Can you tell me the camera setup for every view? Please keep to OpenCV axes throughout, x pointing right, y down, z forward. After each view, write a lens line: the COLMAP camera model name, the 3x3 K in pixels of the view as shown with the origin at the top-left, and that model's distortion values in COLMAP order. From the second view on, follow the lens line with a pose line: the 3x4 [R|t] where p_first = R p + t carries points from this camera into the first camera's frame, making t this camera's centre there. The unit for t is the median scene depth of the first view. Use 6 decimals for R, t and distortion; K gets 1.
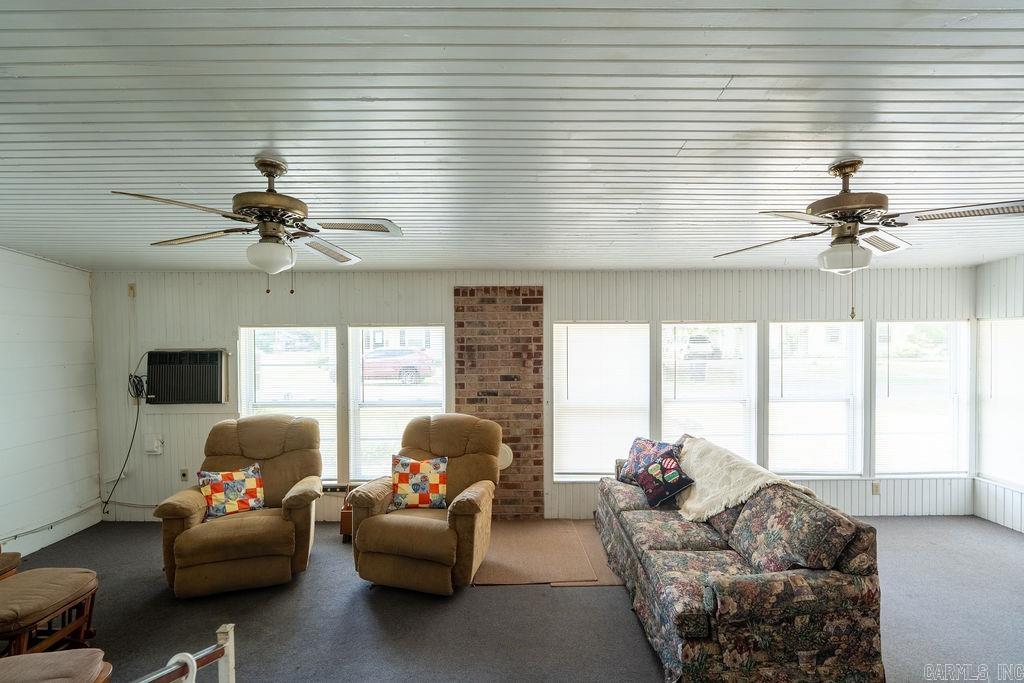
lens RADIAL K [[457.8, 0, 513.4], [0, 457.8, 341.1], [0, 0, 1]] dist [-0.006664, 0.003485]
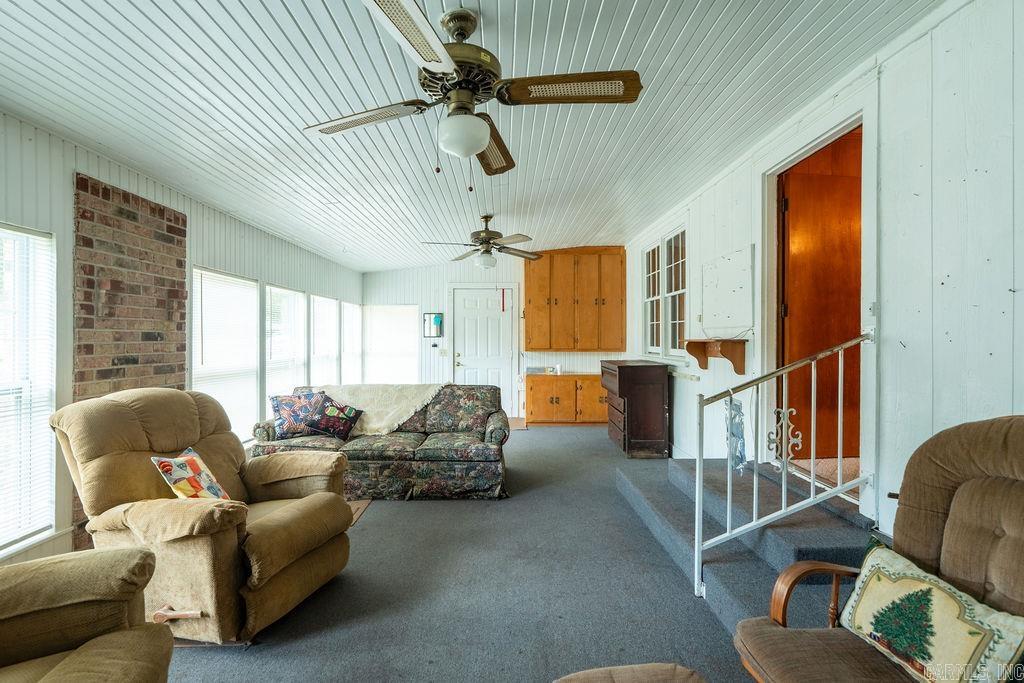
lens RADIAL K [[457.8, 0, 510.9], [0, 457.8, 341.7], [0, 0, 1]] dist [-0.006664, 0.003485]
pose [[-0.006102, -0.001775, 0.999980, -0.691075], [0.005962, 0.999981, 0.001811, 0.090641], [-0.999964, 0.005973, -0.006091, 0.471961]]
